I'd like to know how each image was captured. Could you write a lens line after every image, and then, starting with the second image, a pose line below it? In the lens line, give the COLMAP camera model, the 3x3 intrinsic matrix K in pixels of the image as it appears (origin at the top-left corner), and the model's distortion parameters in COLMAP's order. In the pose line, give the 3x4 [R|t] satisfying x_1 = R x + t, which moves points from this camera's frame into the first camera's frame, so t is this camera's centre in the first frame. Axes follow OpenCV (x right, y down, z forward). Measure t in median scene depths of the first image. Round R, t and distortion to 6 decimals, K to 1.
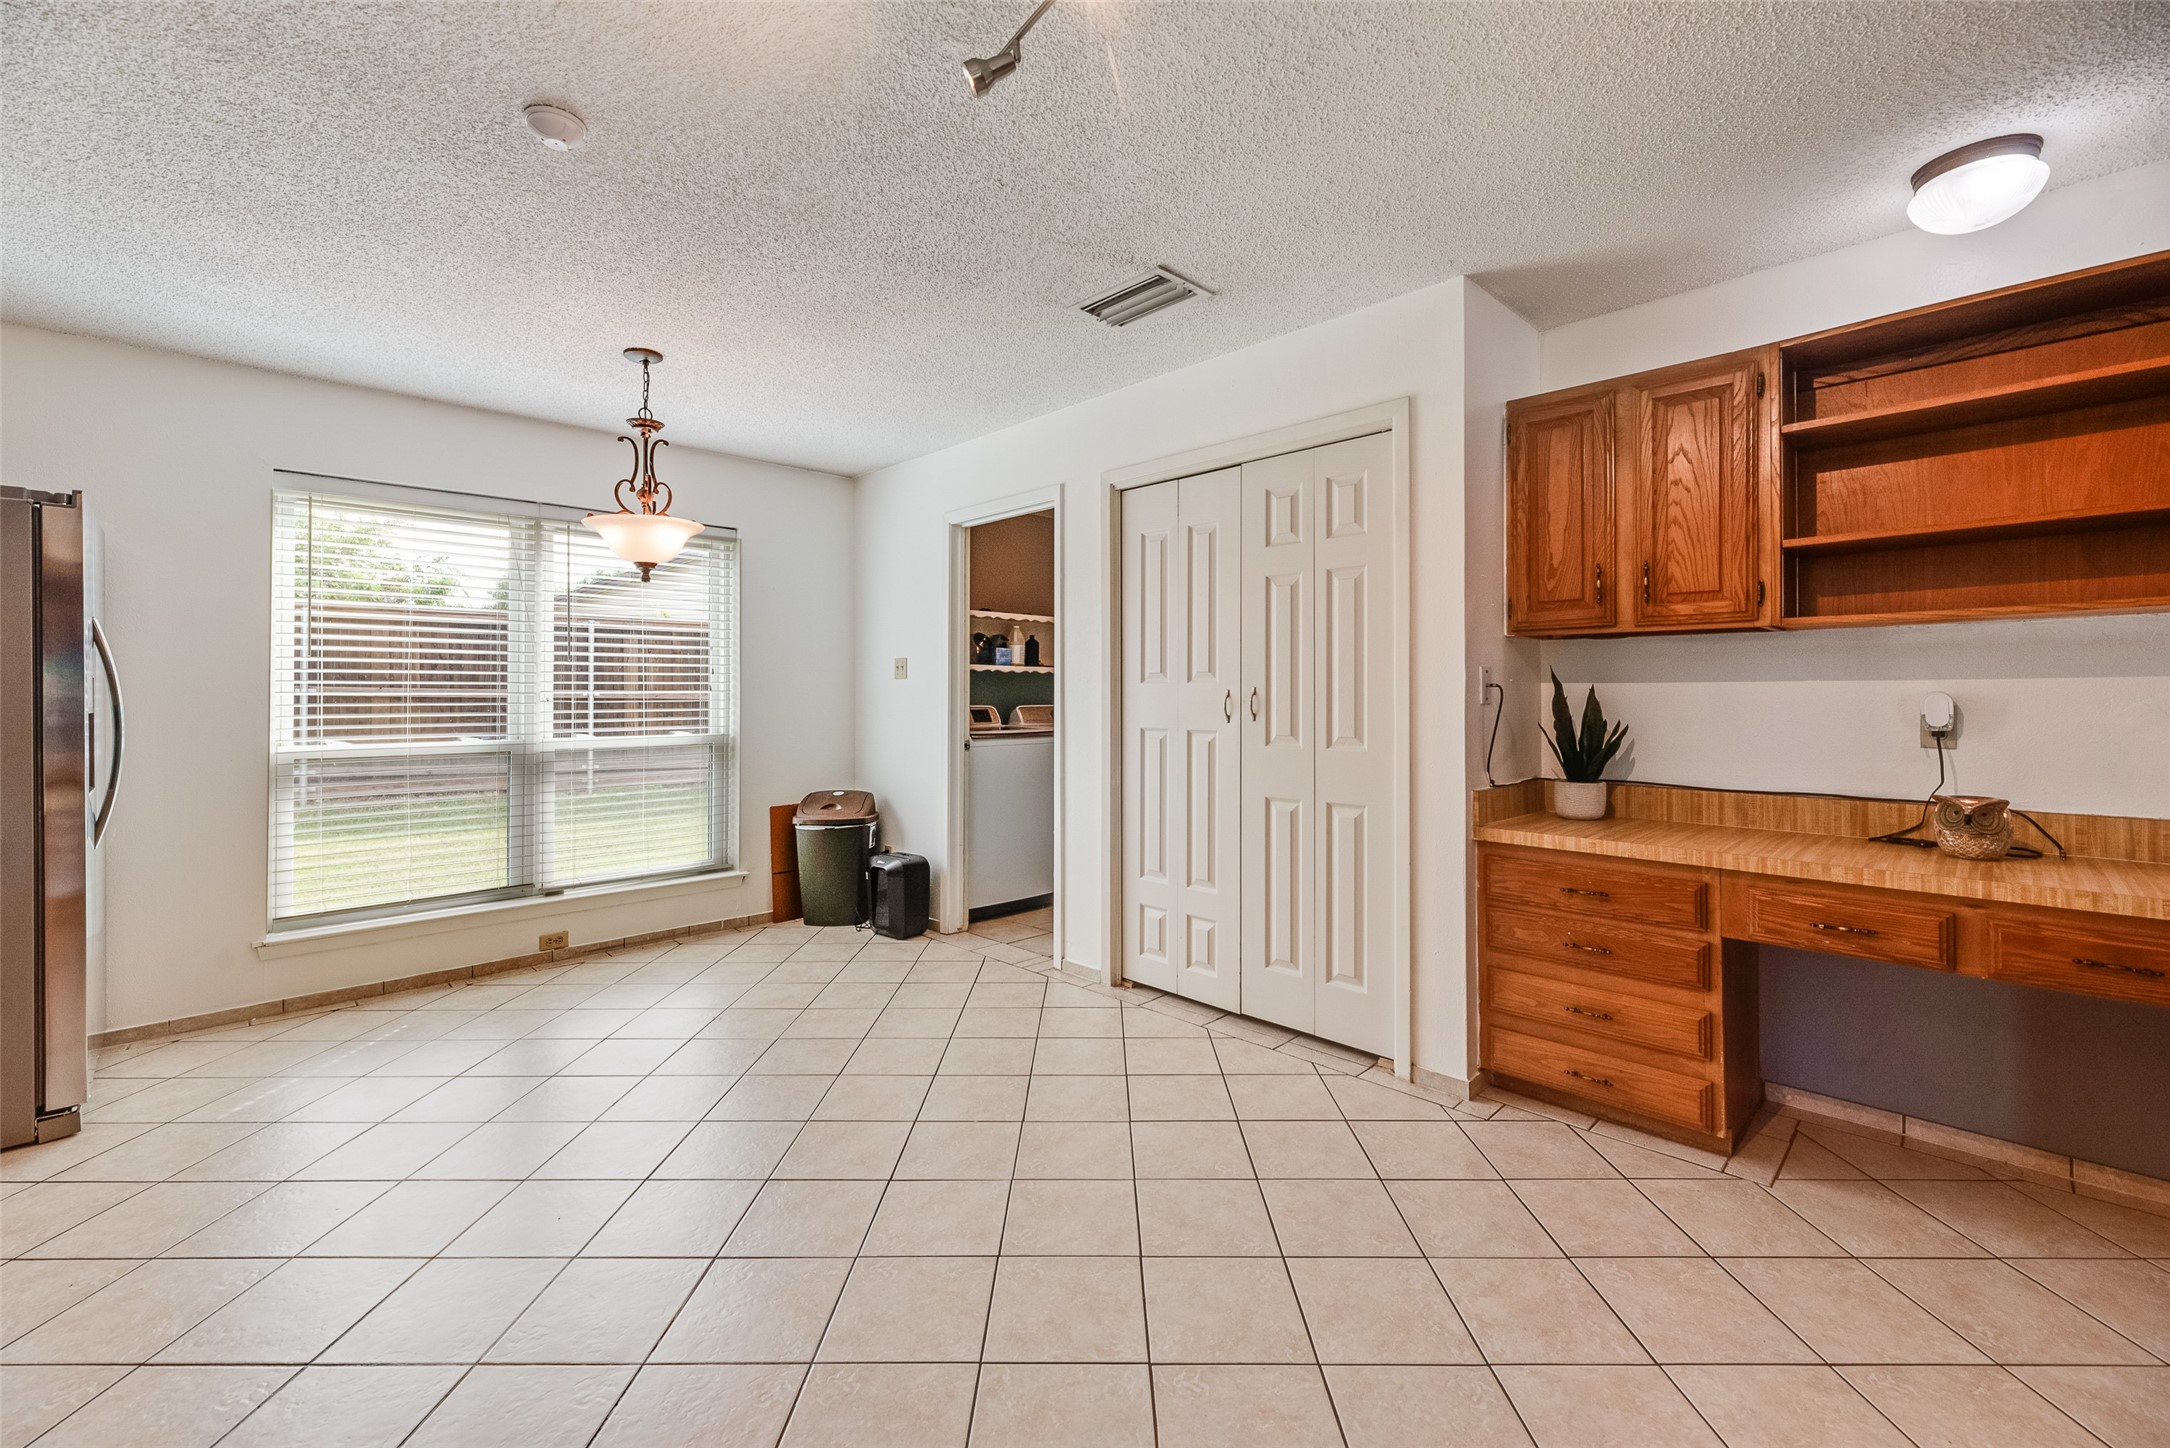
lens RADIAL K [[878.4, 0, 1096.1], [0, 878.4, 683.5], [0, 0, 1]] dist [0.000896, 0.000347]
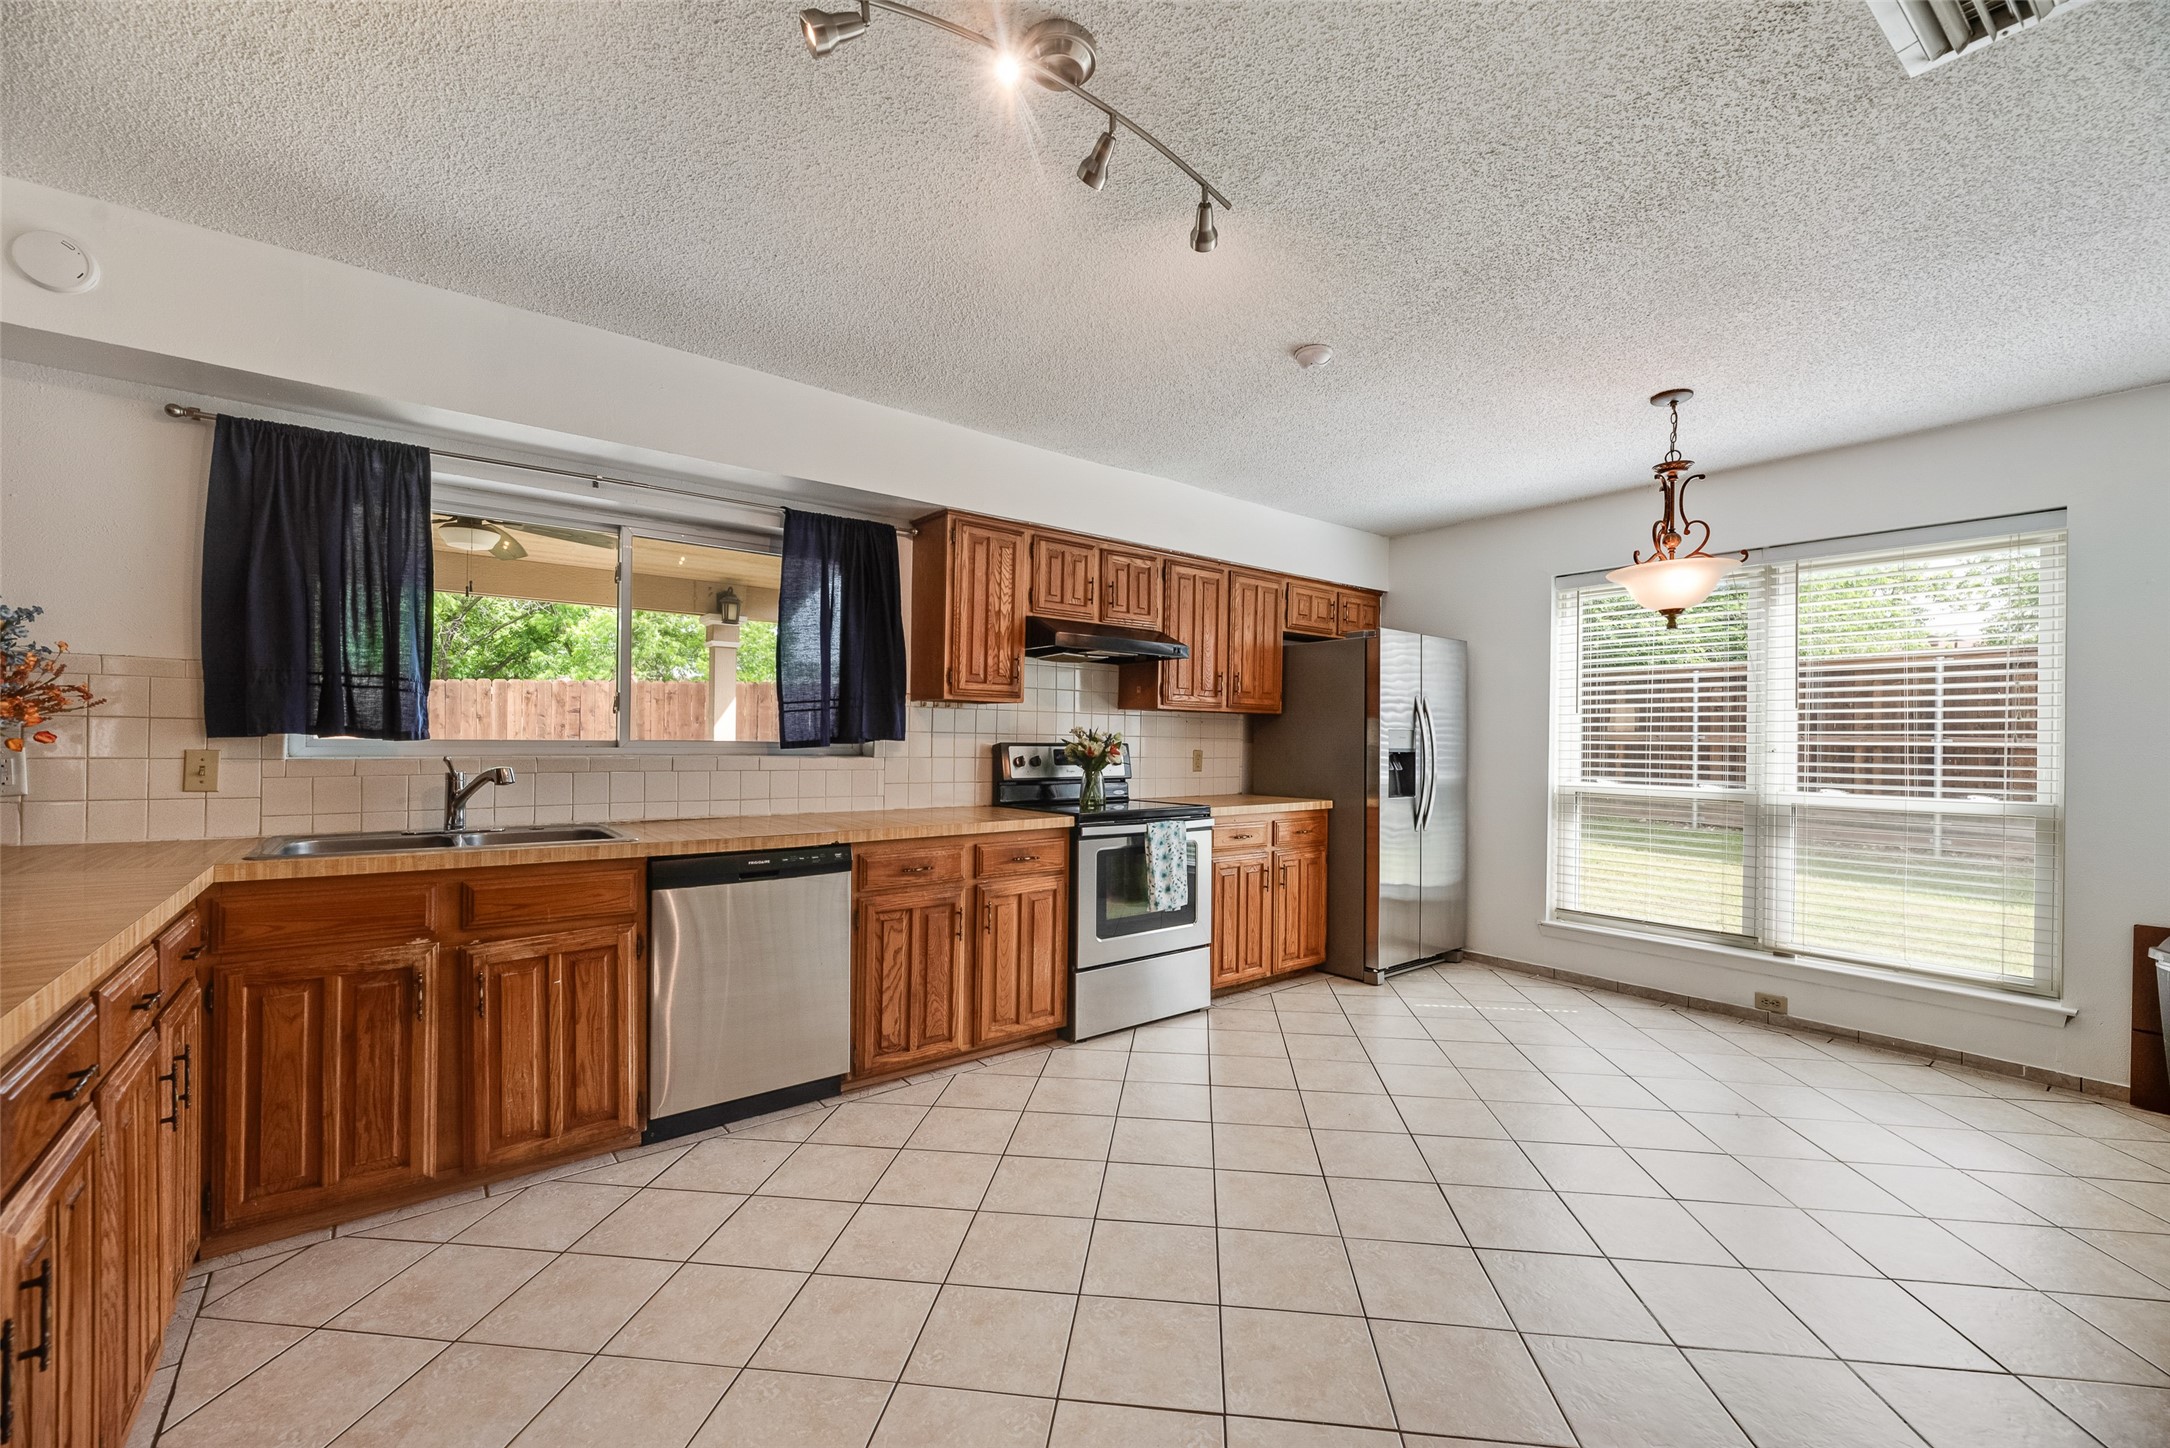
lens RADIAL K [[878.4, 0, 1094.1], [0, 878.4, 735.4], [0, 0, 1]] dist [0.000896, 0.000347]
pose [[-0.113260, -0.000904, -0.993565, 0.399714], [0.003991, 0.999991, -0.001365, 0.000393], [0.993557, -0.004120, -0.113256, 0.360391]]
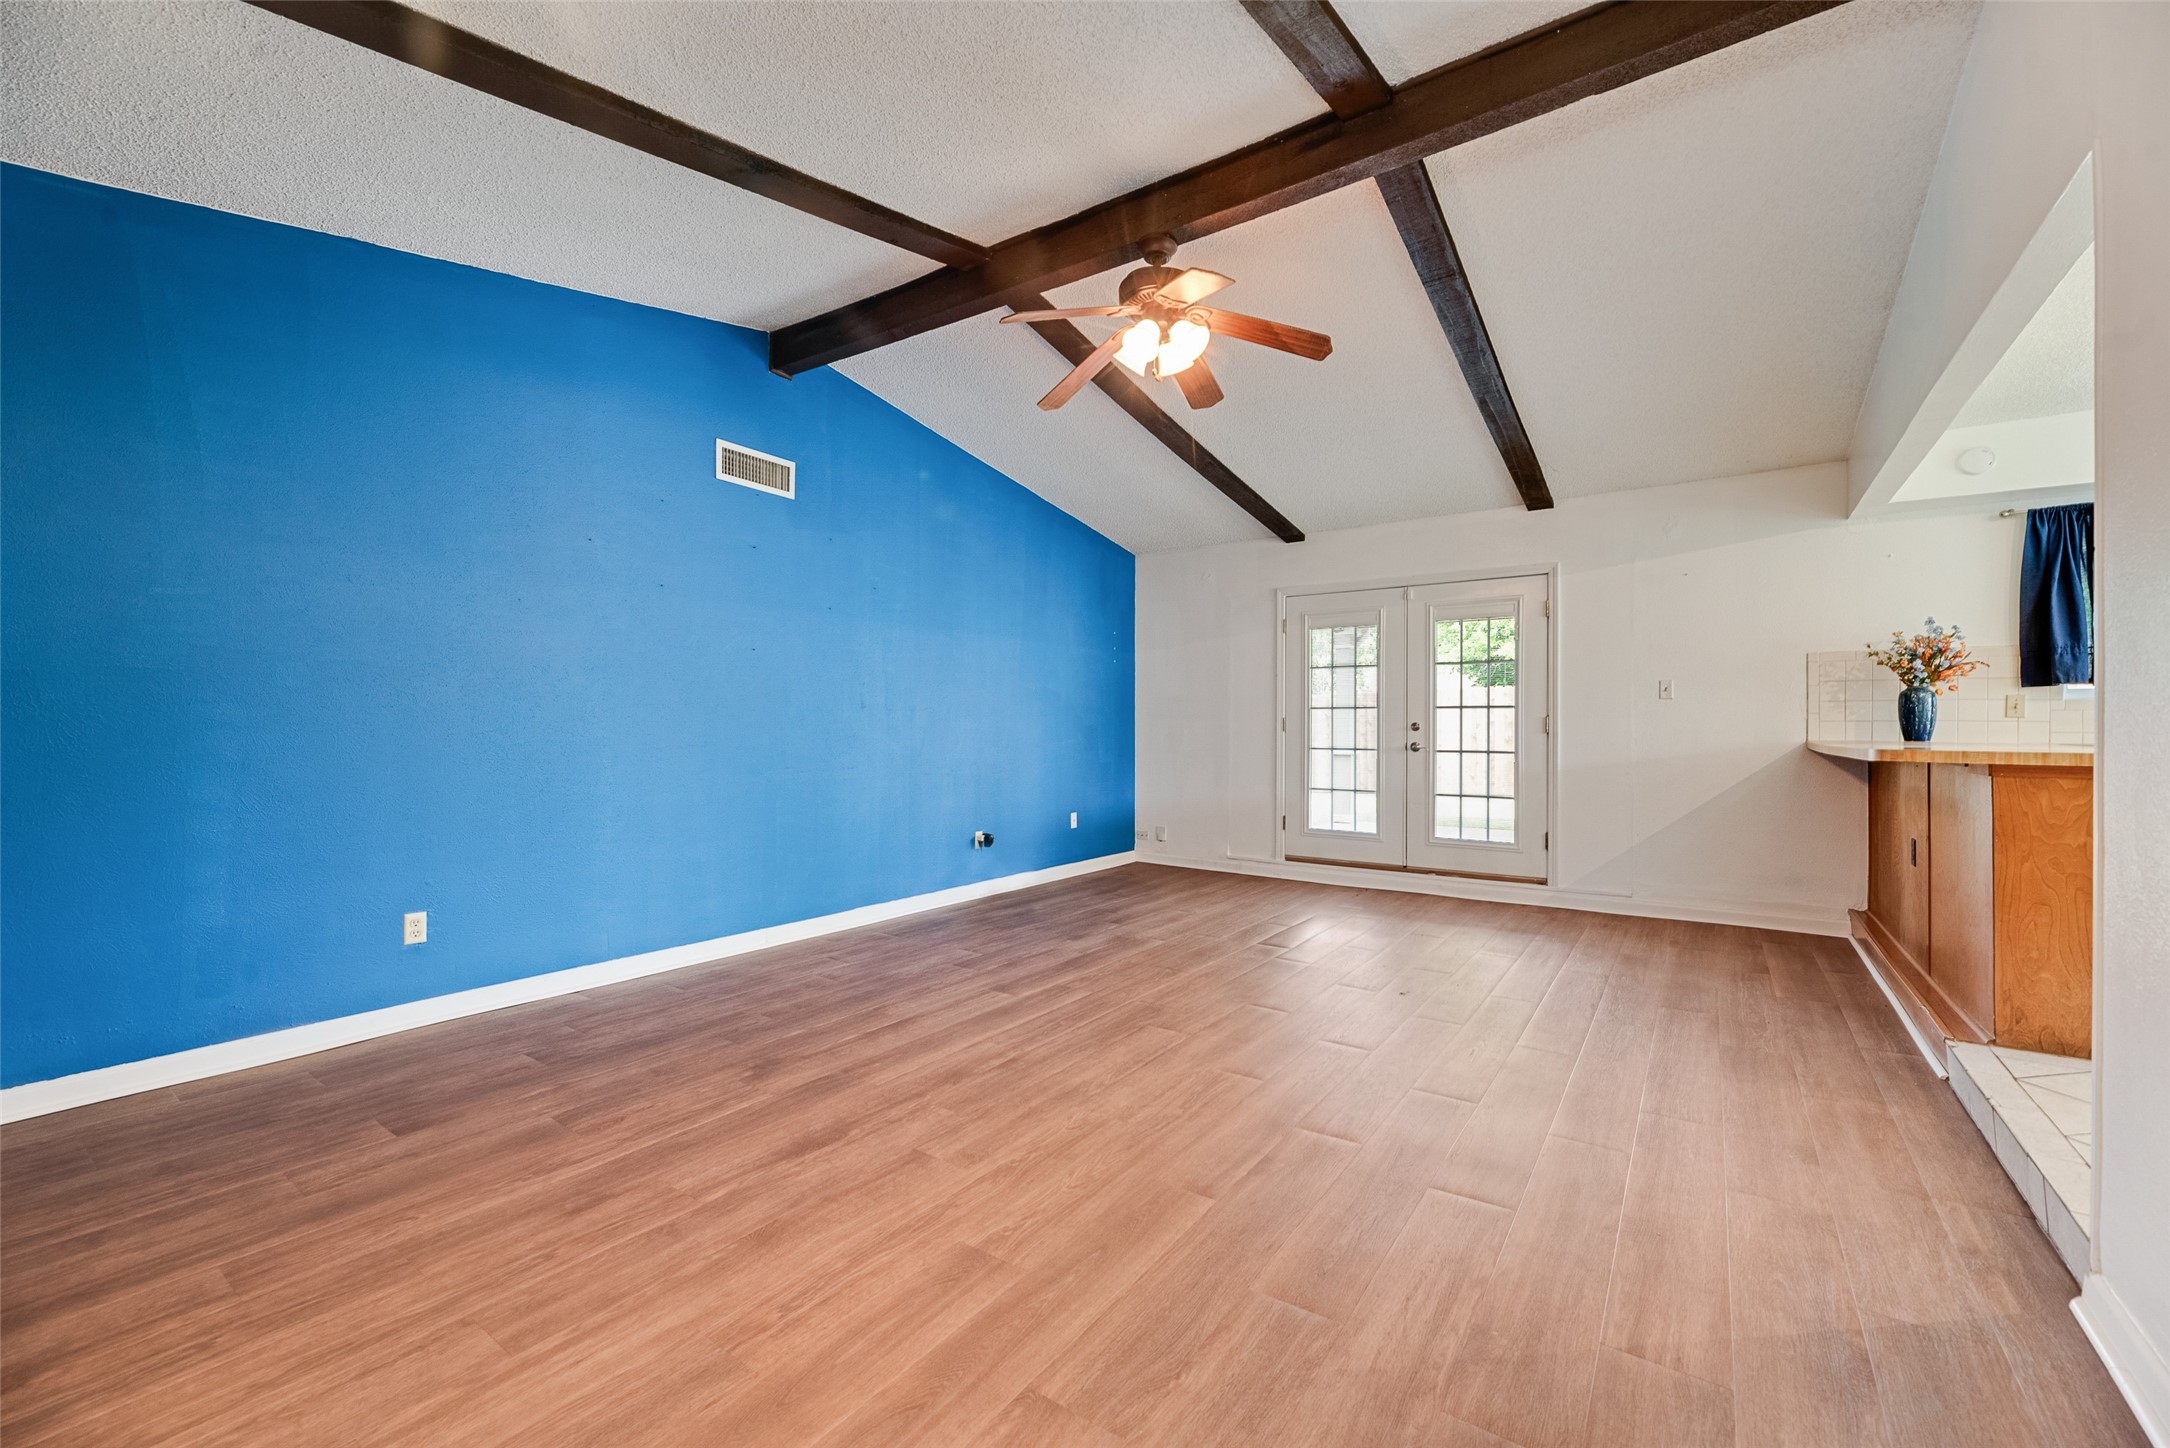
lens RADIAL K [[878.4, 0, 1081.8], [0, 878.4, 729.9], [0, 0, 1]] dist [0.000896, 0.000347]
pose [[-0.986117, -0.003125, -0.166021, 1.171861], [-0.000536, 0.999878, -0.015640, 0.065962], [0.166050, -0.015334, -0.985998, 0.567776]]
